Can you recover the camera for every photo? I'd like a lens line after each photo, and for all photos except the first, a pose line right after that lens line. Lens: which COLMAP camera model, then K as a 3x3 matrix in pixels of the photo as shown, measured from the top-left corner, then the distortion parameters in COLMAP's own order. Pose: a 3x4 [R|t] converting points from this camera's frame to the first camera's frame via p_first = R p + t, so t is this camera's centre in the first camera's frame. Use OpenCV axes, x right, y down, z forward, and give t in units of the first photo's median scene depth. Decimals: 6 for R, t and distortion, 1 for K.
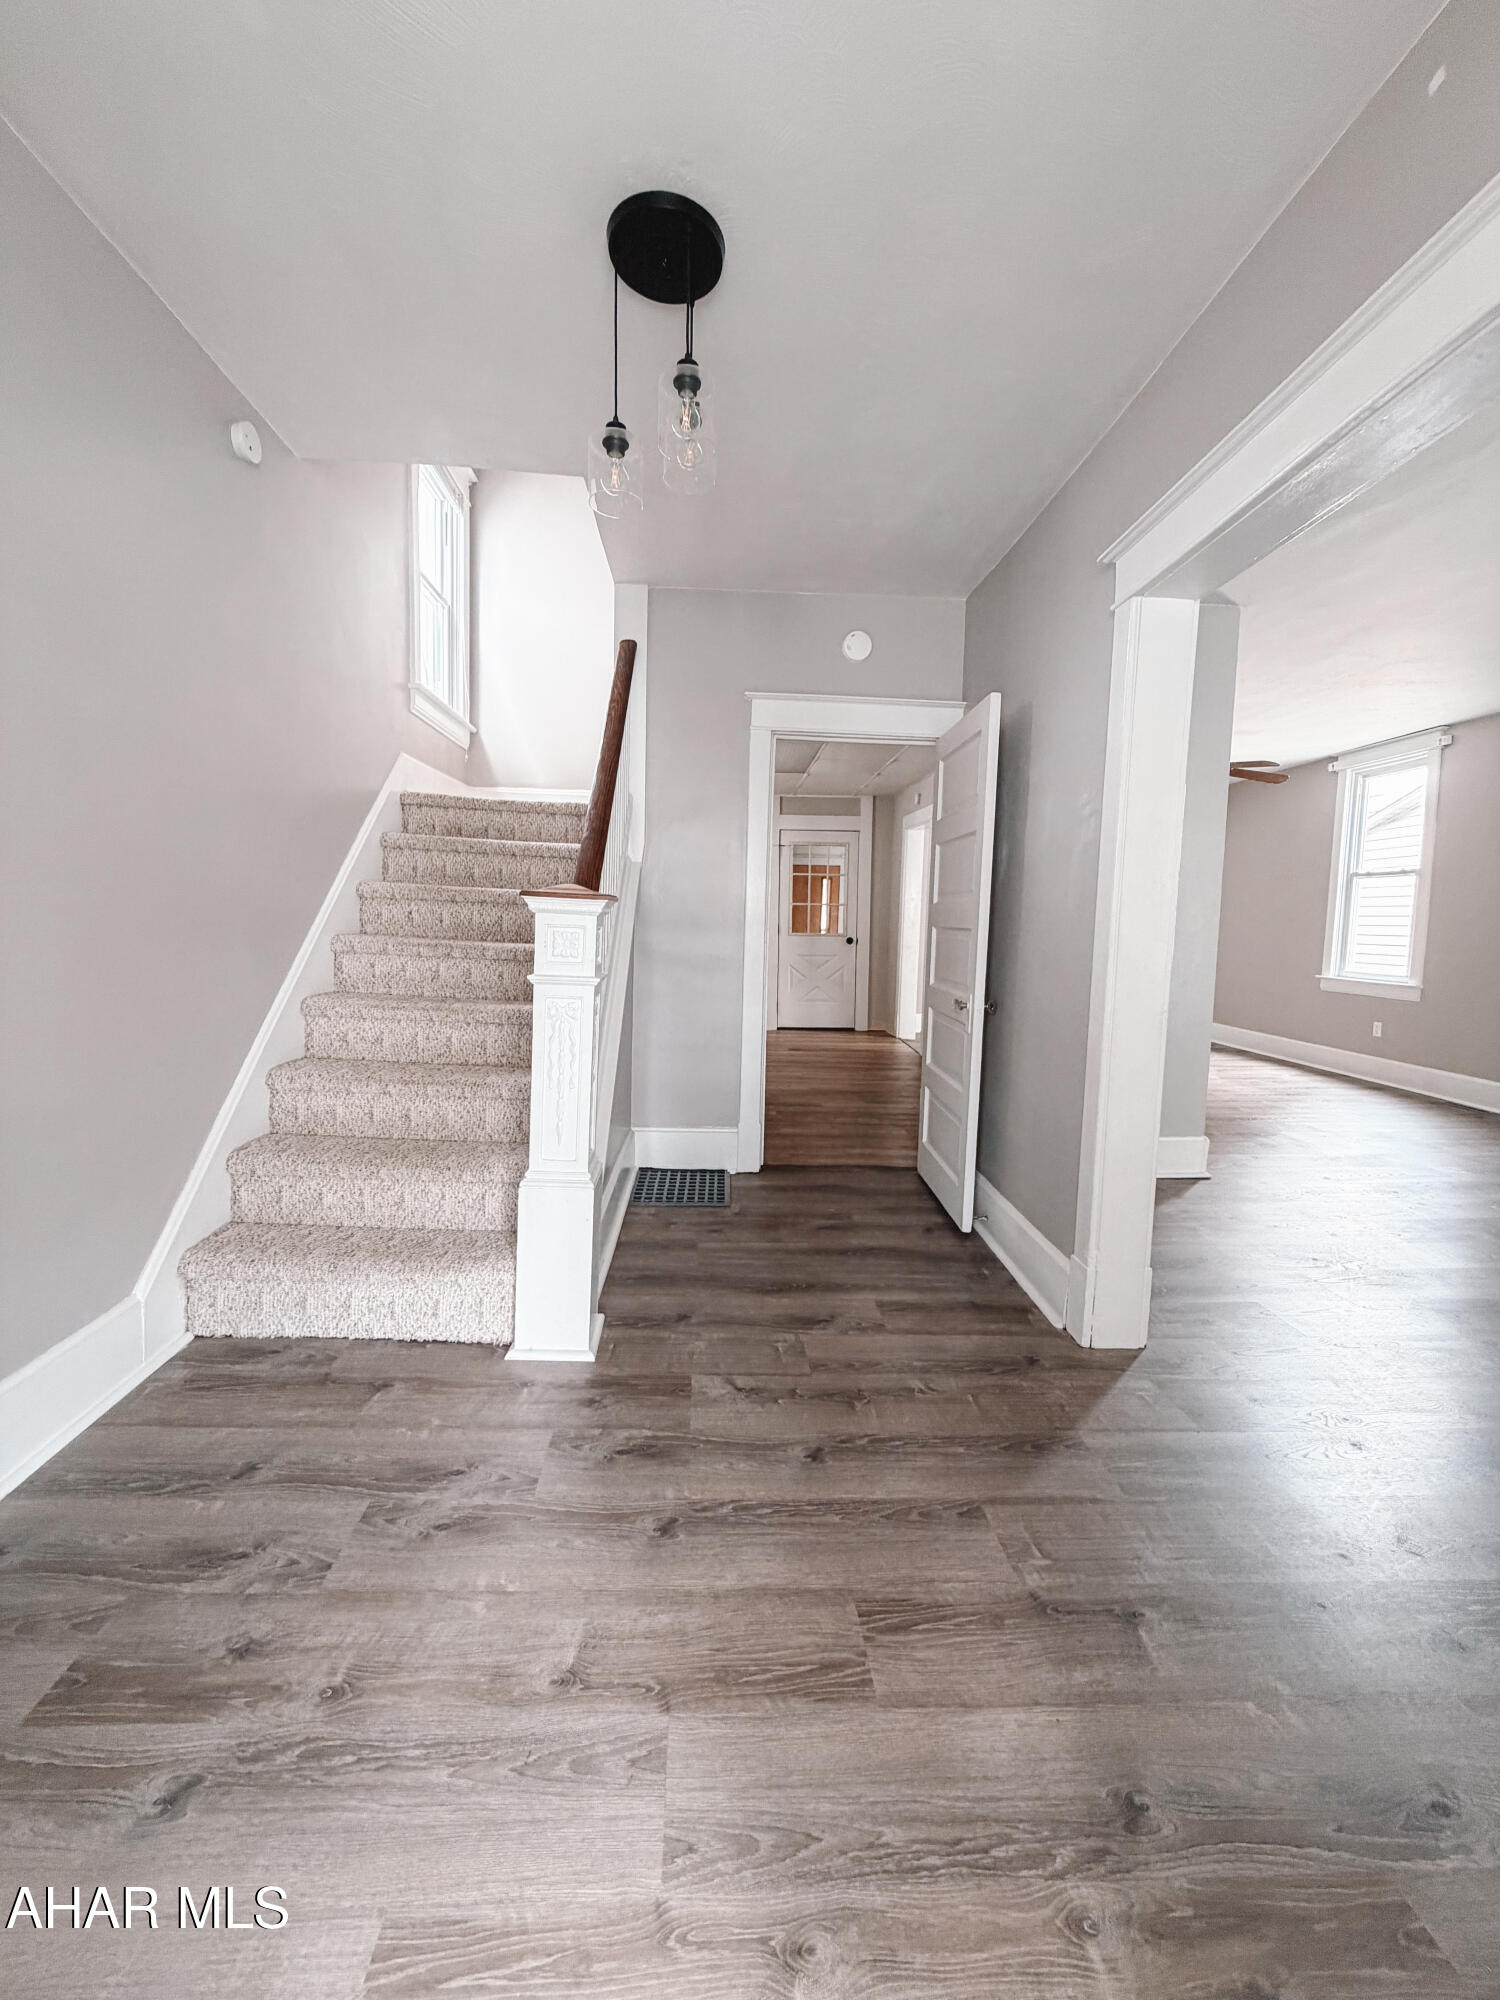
lens RADIAL K [[800.1, 0, 750.1], [0, 800.1, 990.3], [0, 0, 1]] dist [0.001652, 0.000051]
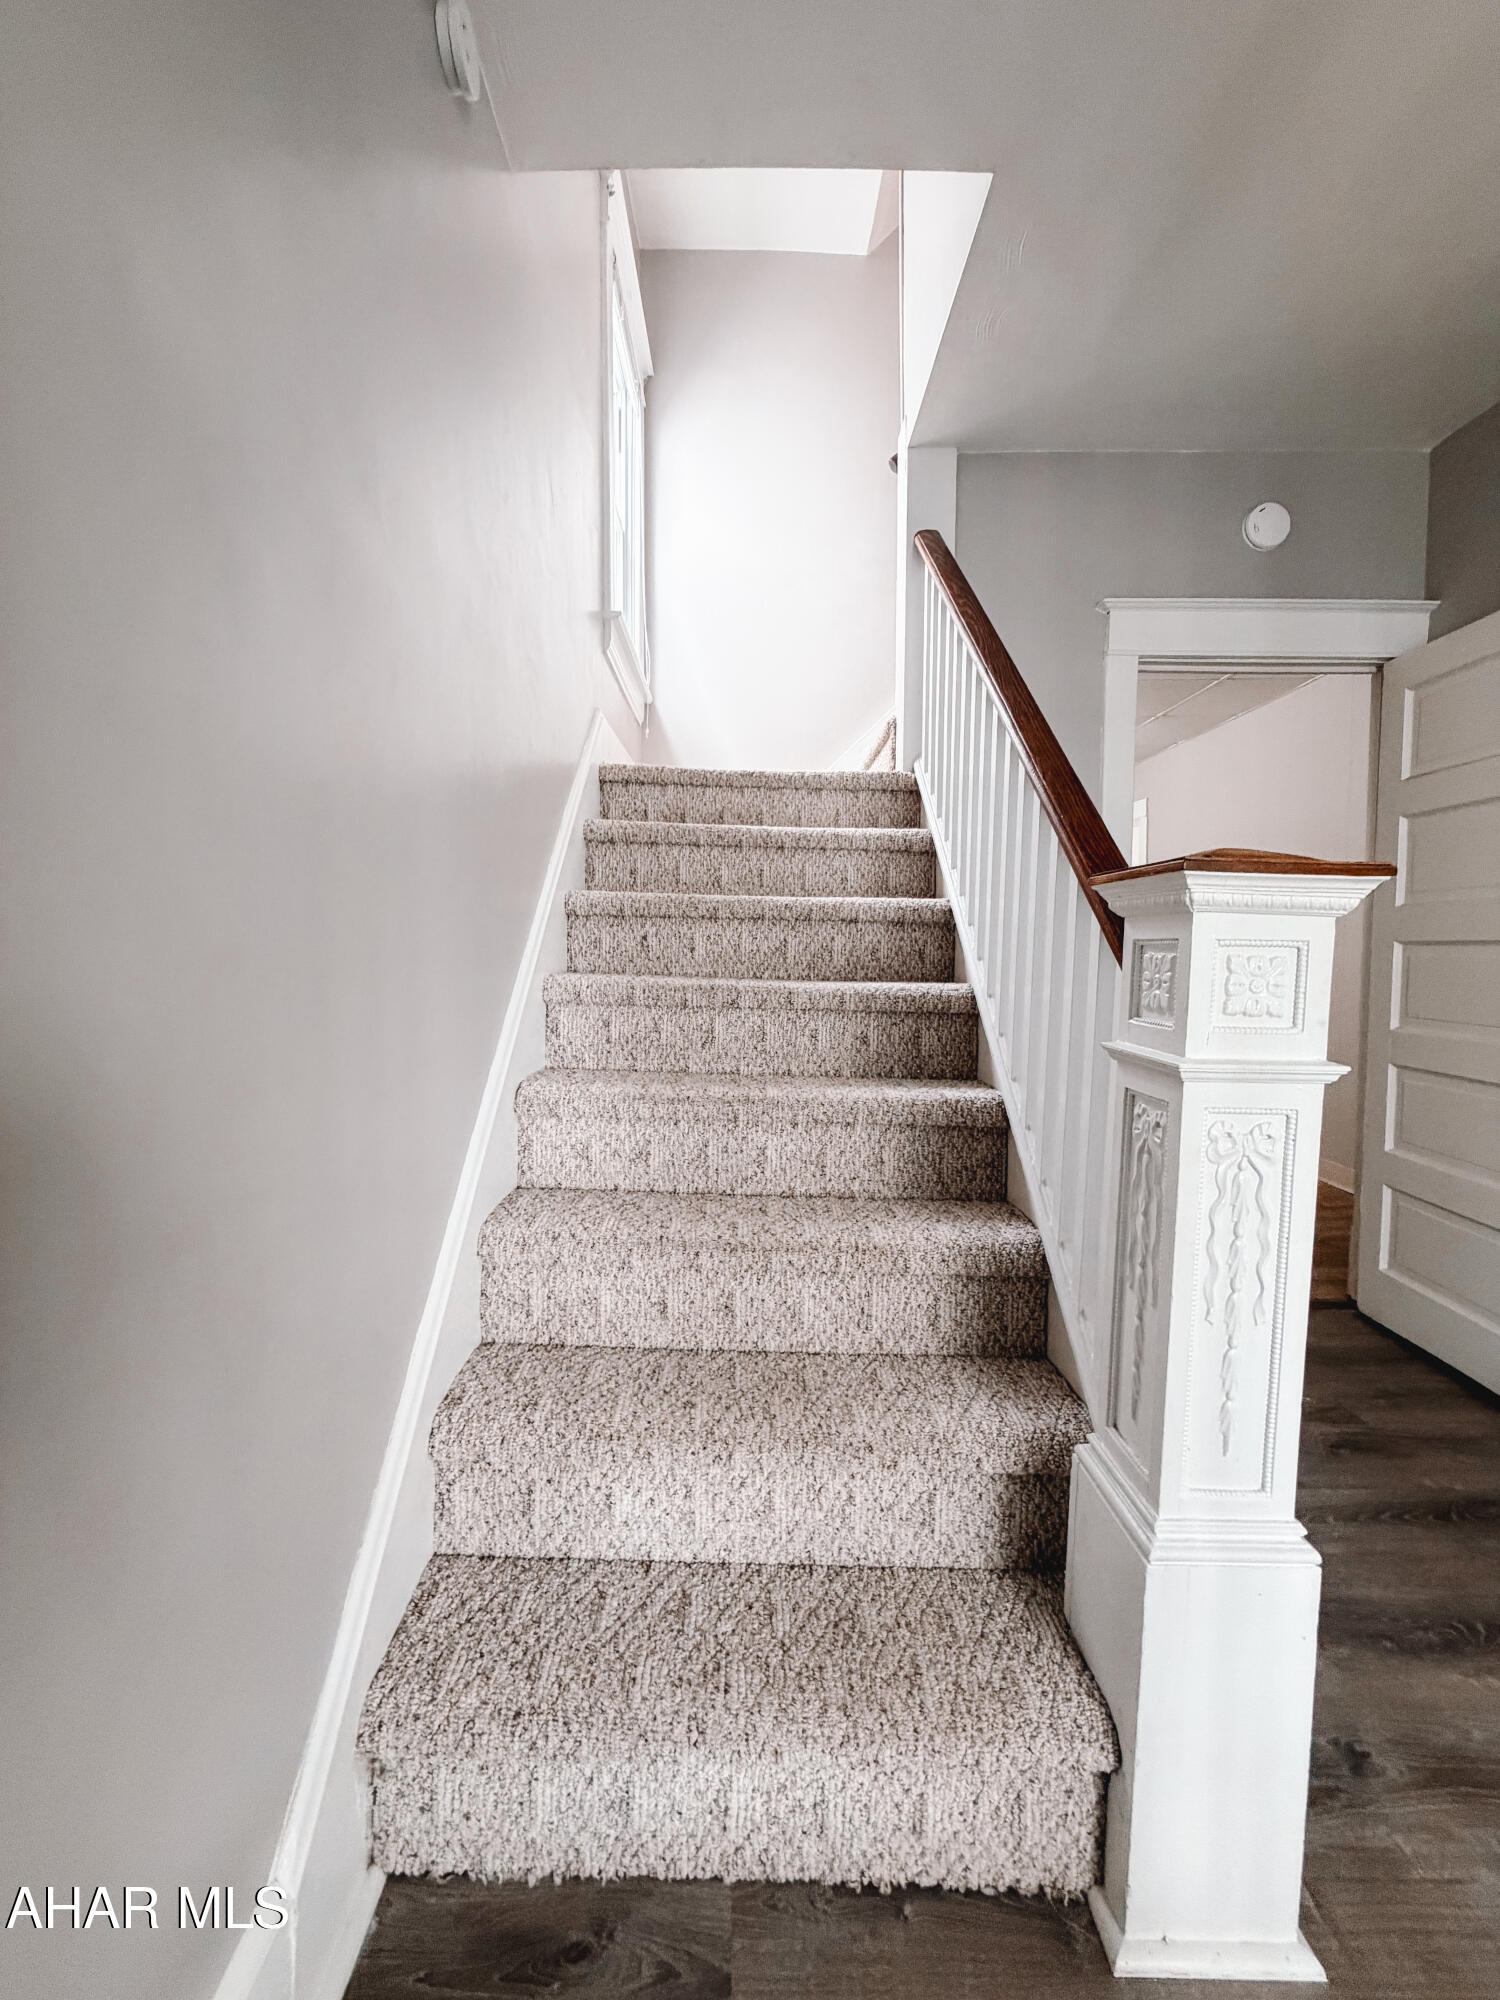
lens RADIAL K [[799.1, 0, 750.5], [0, 799.1, 991.2], [0, 0, 1]] dist [0.000226, 0.000441]
pose [[0.998728, -0.021450, -0.045635, -0.467754], [0.019742, 0.999100, -0.037549, -0.042998], [0.046399, 0.036600, 0.998252, 0.554368]]
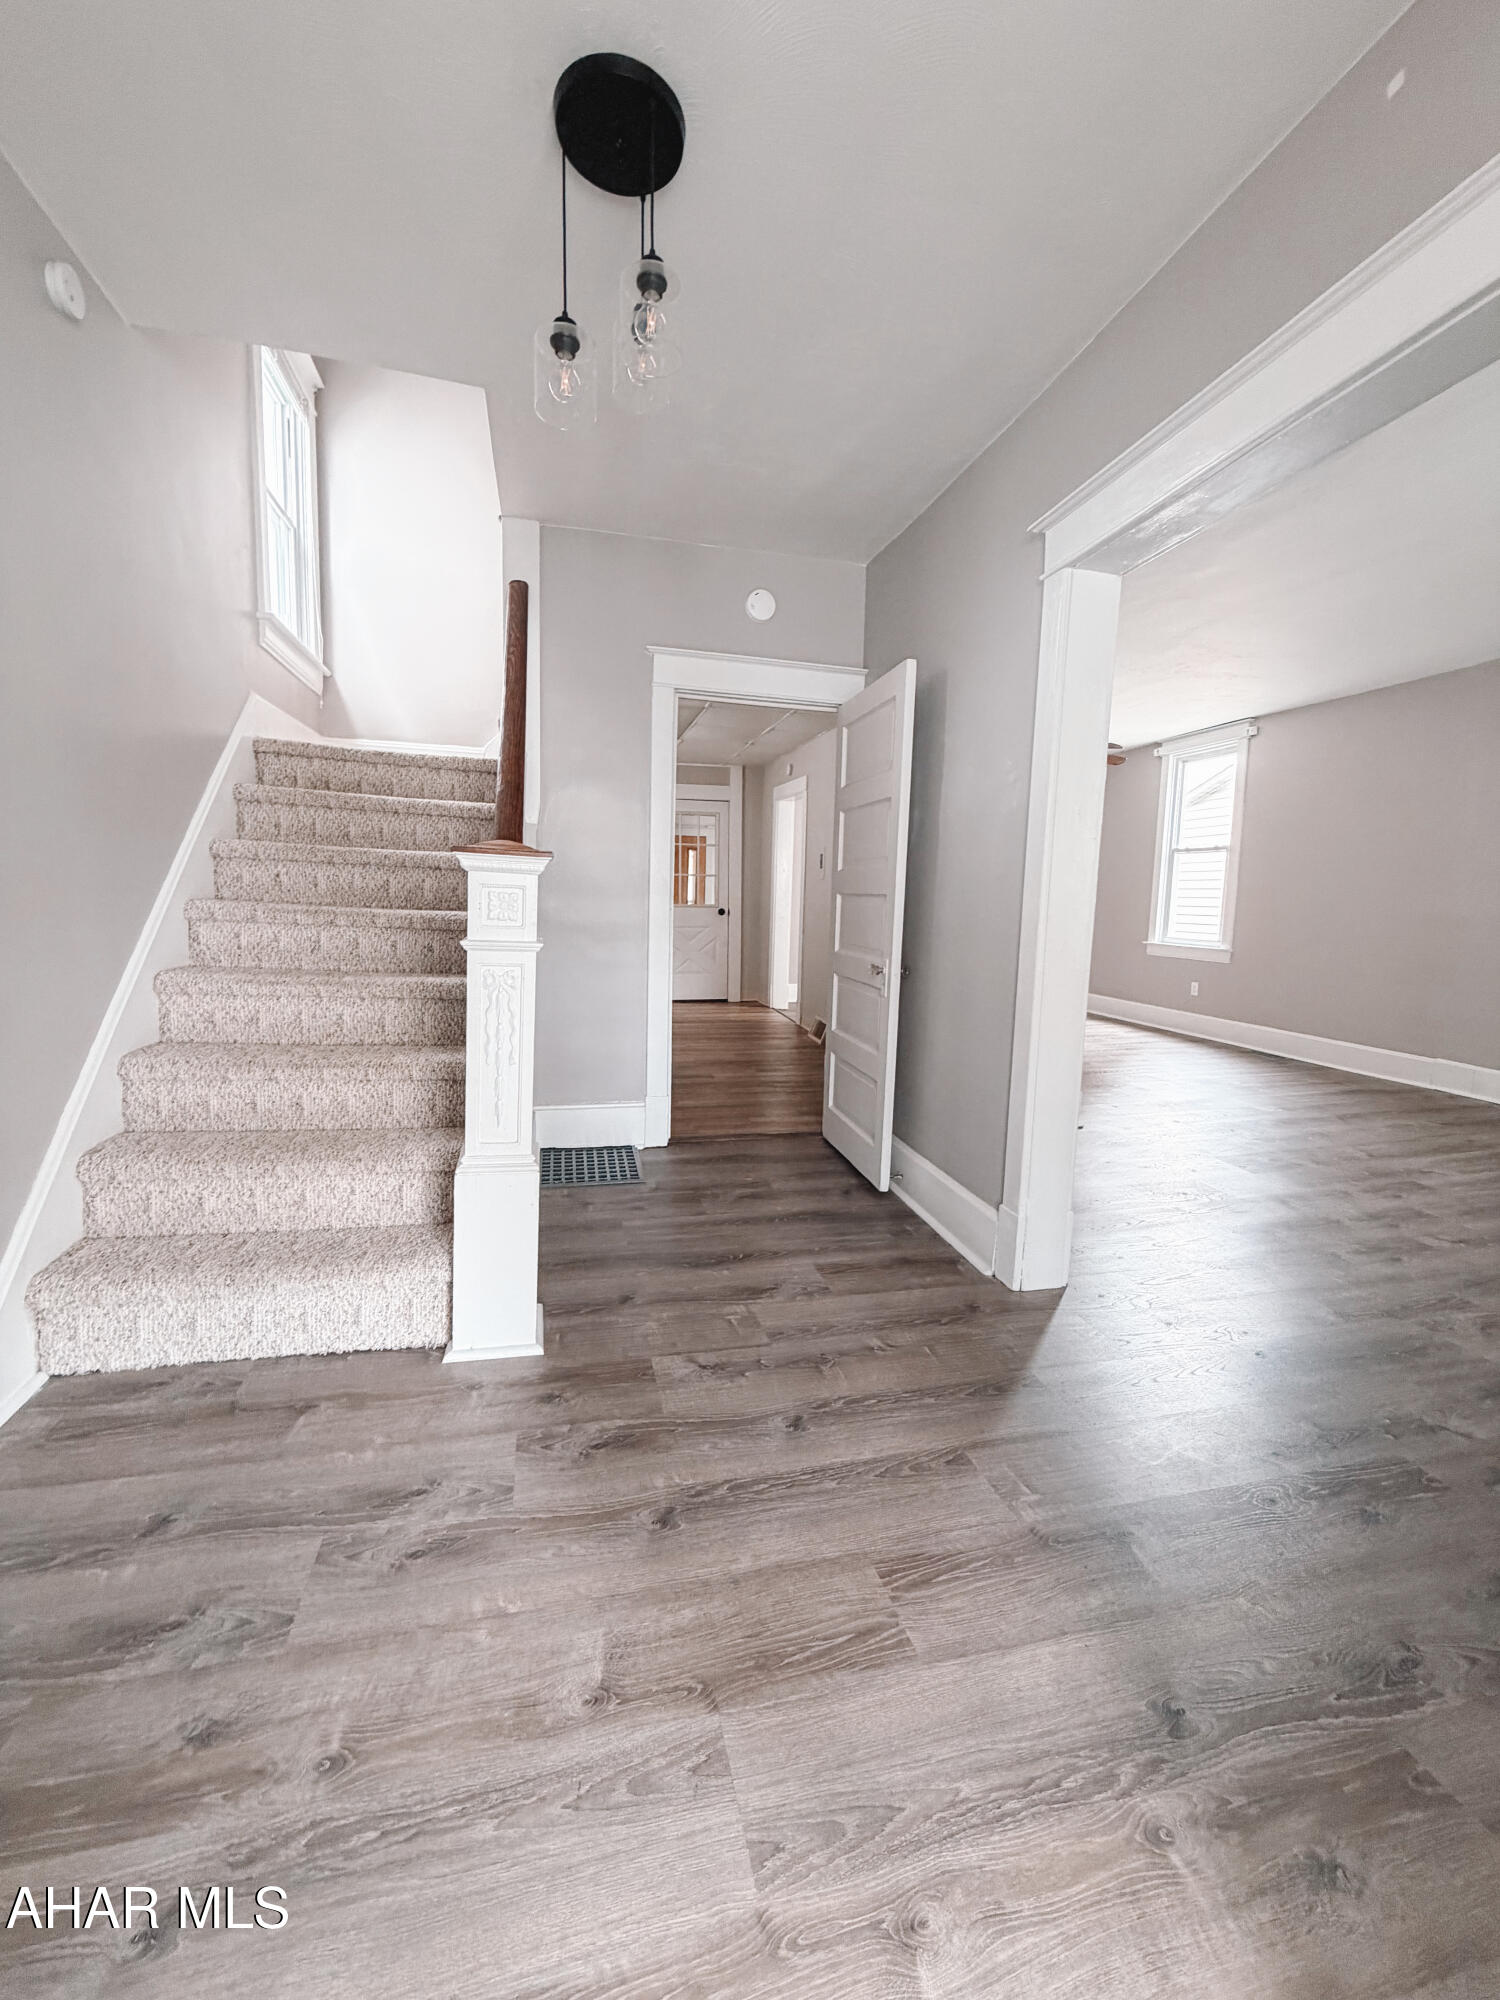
lens RADIAL K [[799.1, 0, 750.5], [0, 799.1, 991.2], [0, 0, 1]] dist [0.000226, 0.000441]
pose [[0.981380, -0.021450, 0.190877, -0.127081], [0.015122, 0.999289, 0.034543, 0.011654], [-0.191482, -0.031013, 0.981006, 0.052567]]
